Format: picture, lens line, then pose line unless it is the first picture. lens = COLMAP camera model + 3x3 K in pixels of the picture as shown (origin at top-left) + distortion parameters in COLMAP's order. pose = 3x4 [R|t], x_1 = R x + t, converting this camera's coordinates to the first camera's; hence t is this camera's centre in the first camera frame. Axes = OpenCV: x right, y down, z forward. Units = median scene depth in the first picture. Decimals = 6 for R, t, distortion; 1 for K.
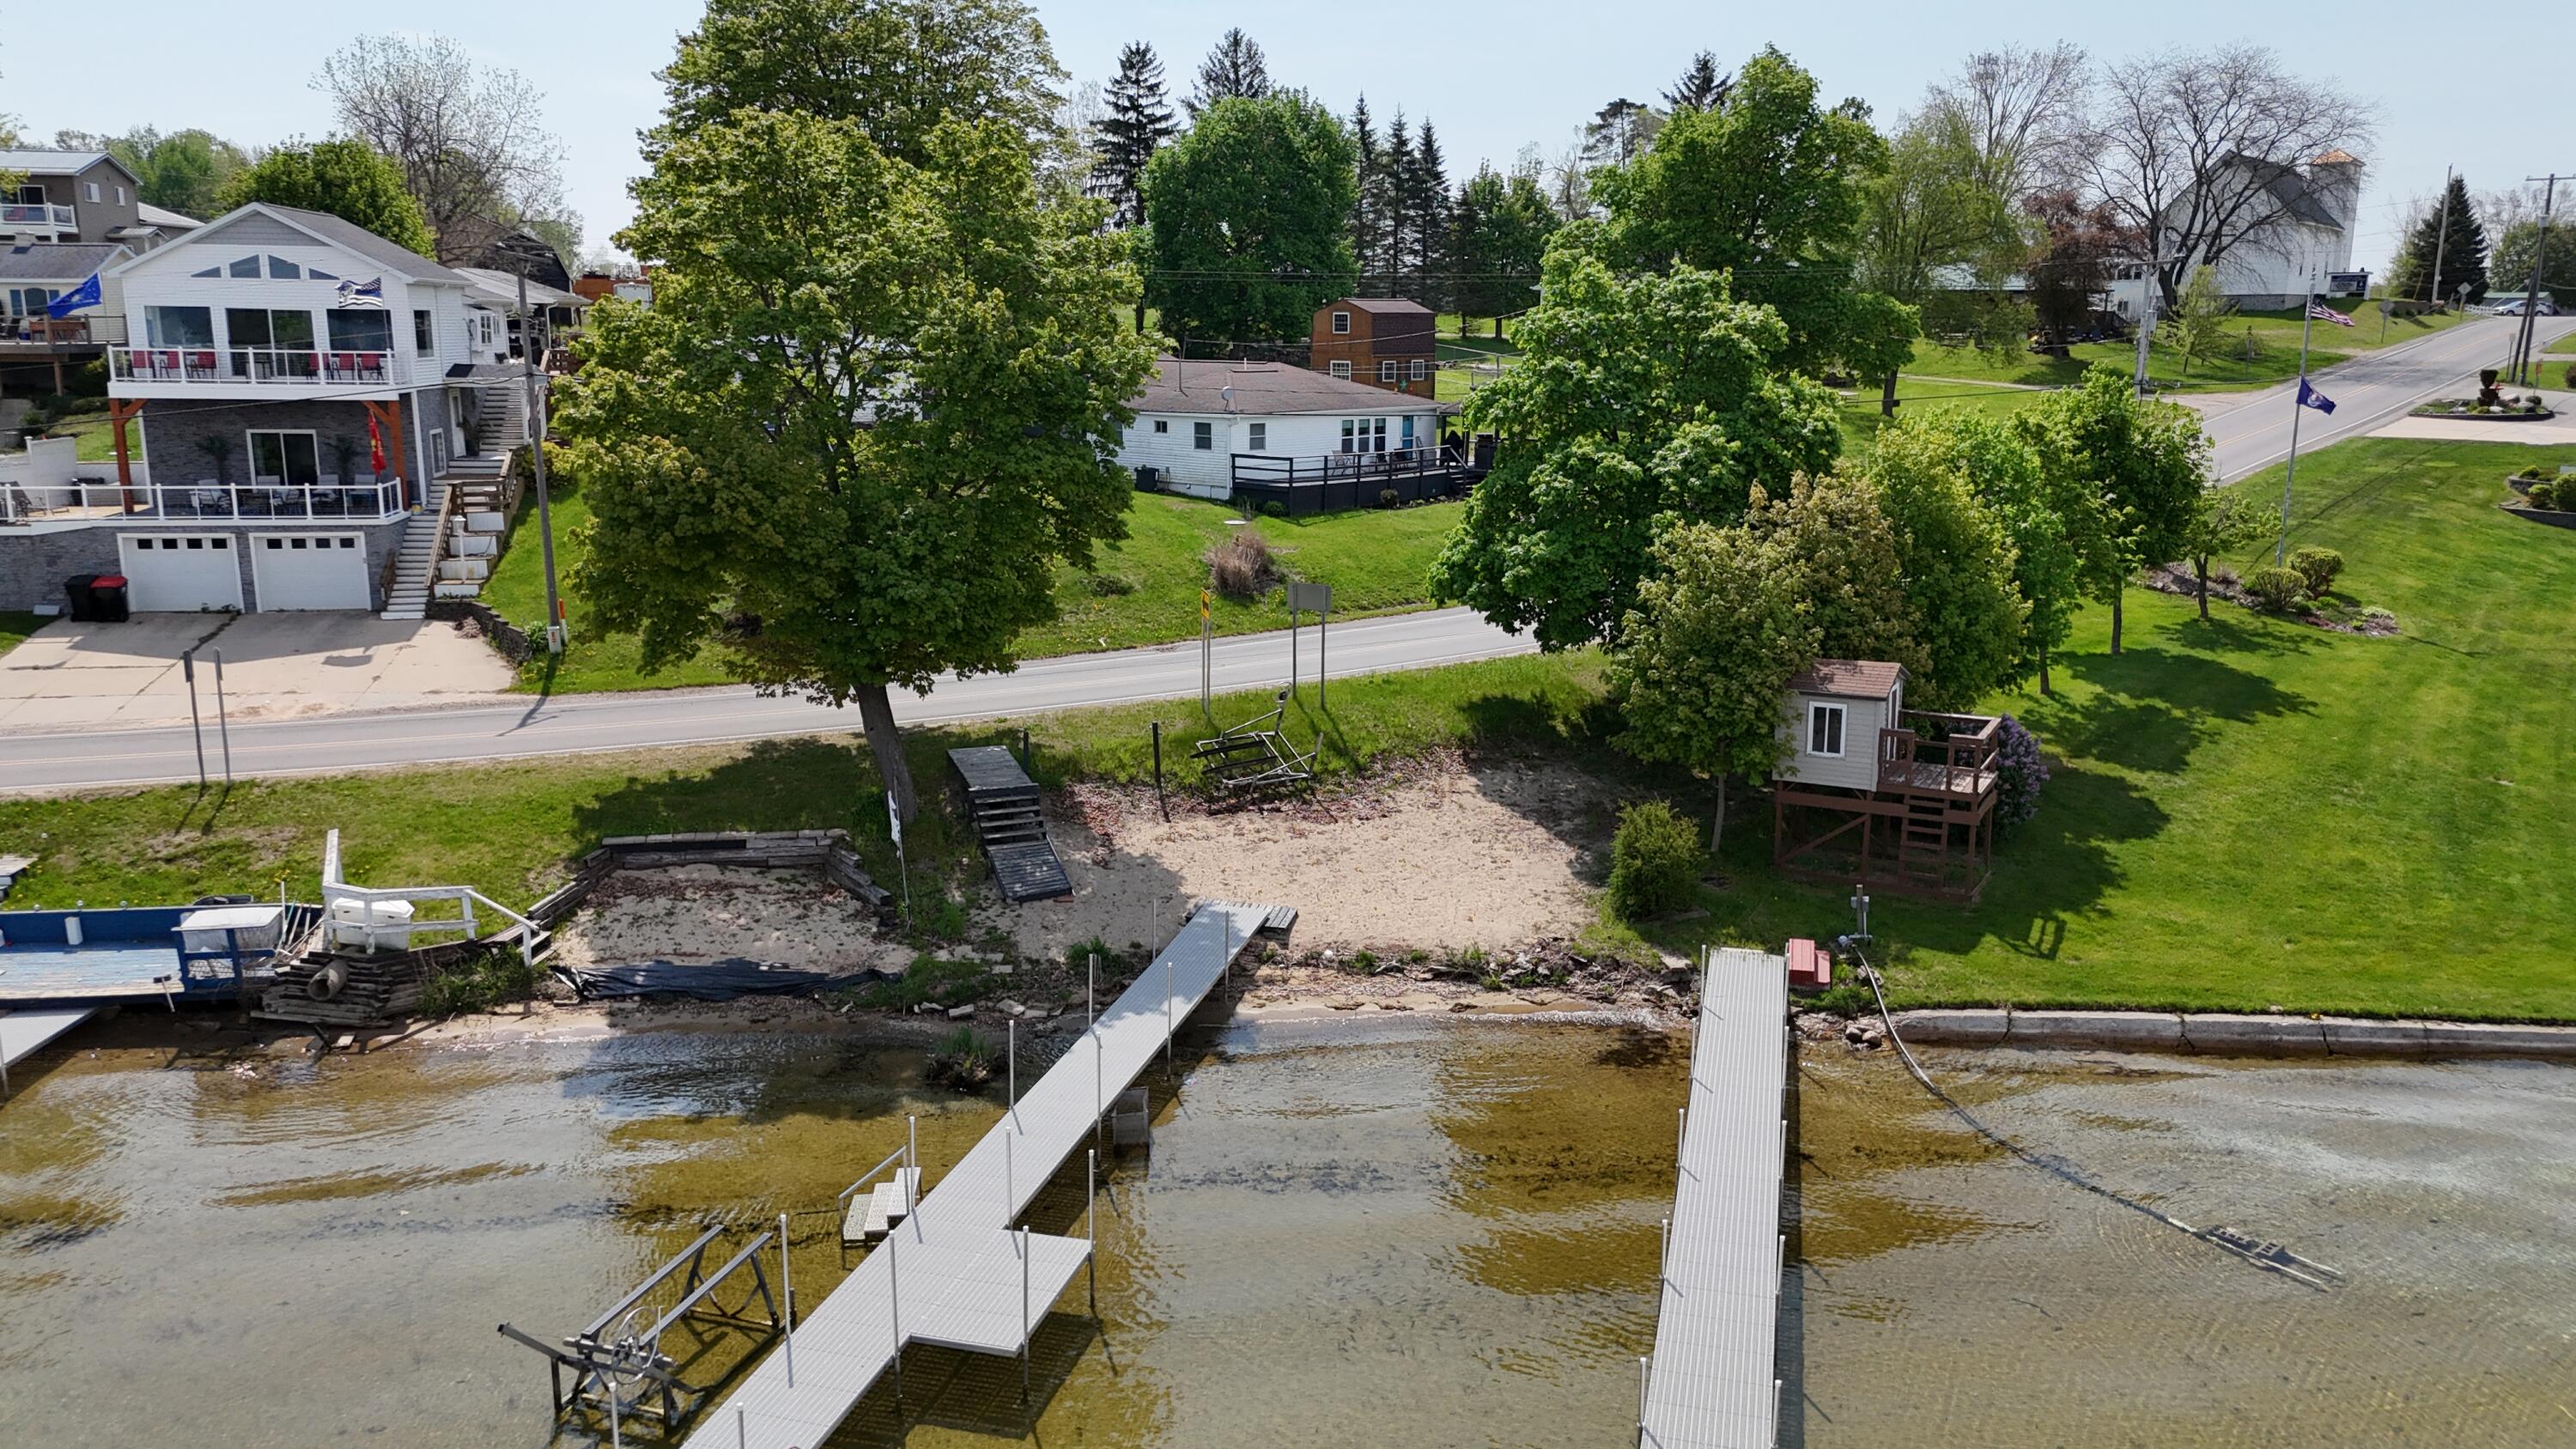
lens RADIAL K [[1985.3, 0, 1295.9], [0, 1985.3, 731.8], [0, 0, 1]] dist [0.030137, -0.018786]
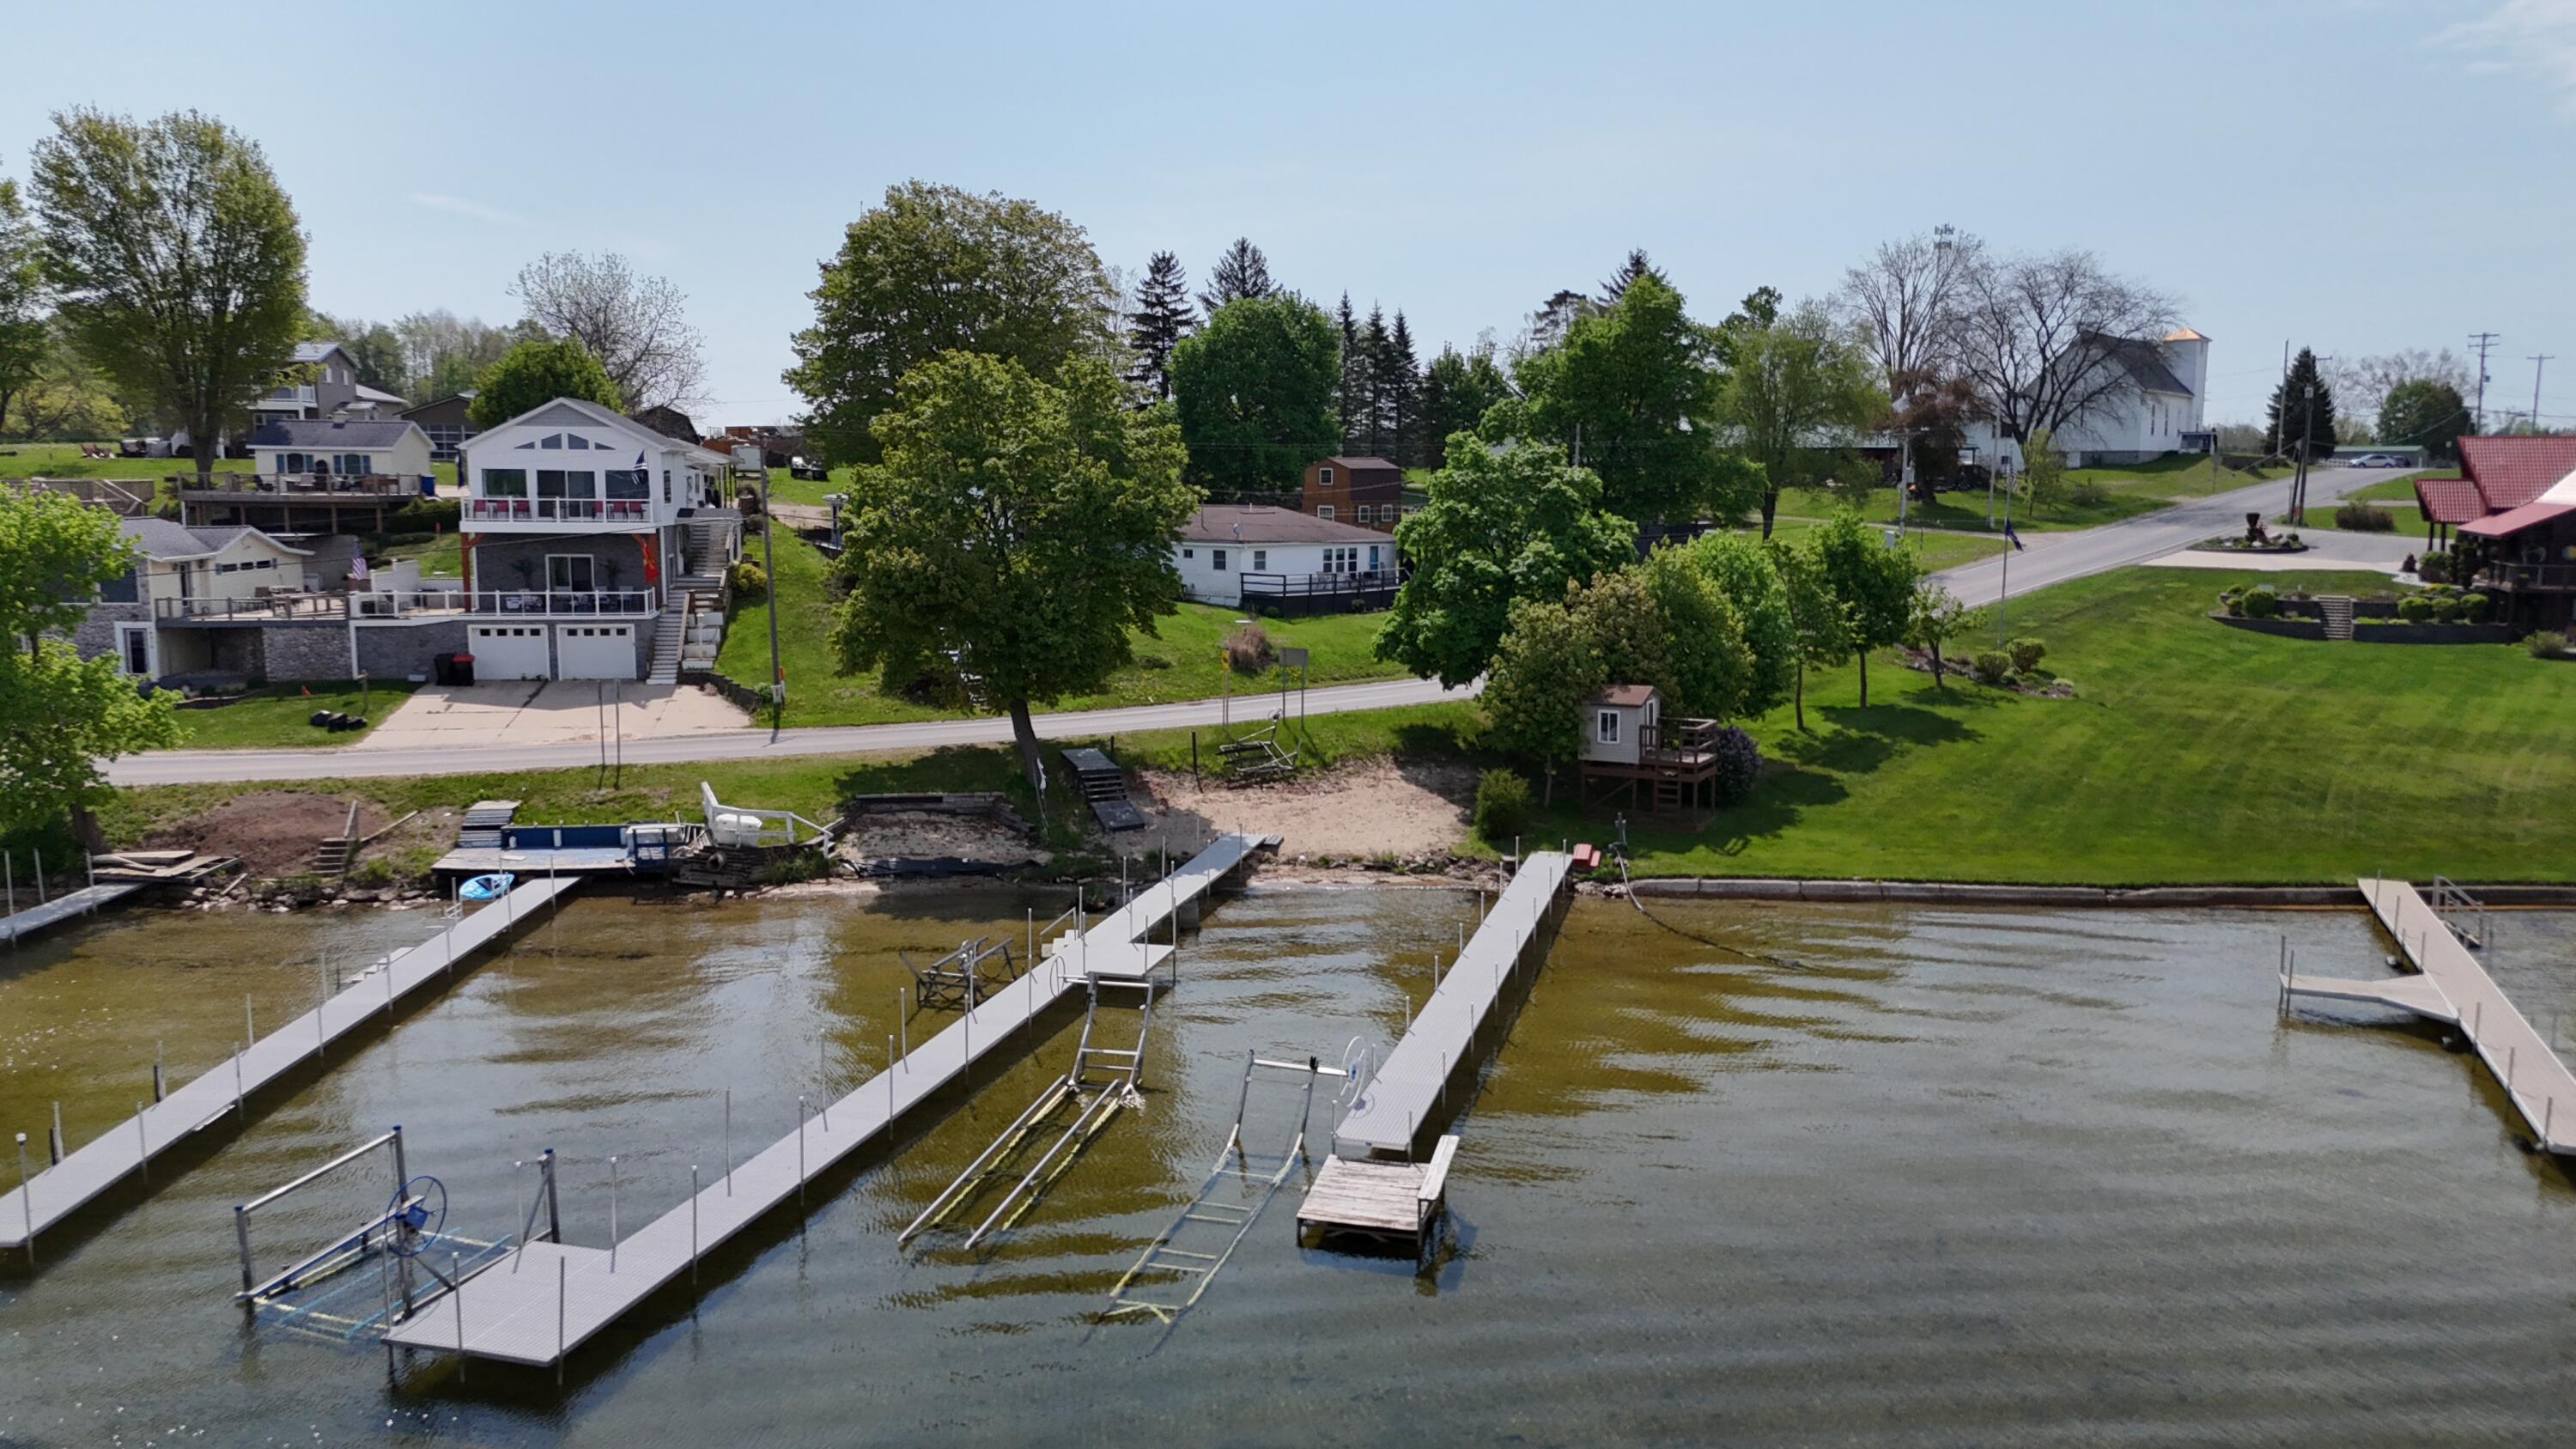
lens RADIAL K [[1985.3, 0, 1283.1], [0, 1985.3, 714.2], [0, 0, 1]] dist [0.030137, -0.018786]
pose [[0.999966, -0.000692, -0.008240, 0.009269], [0.000019, 0.996677, -0.081450, 0.082320], [0.008269, 0.081447, 0.996643, -0.422601]]
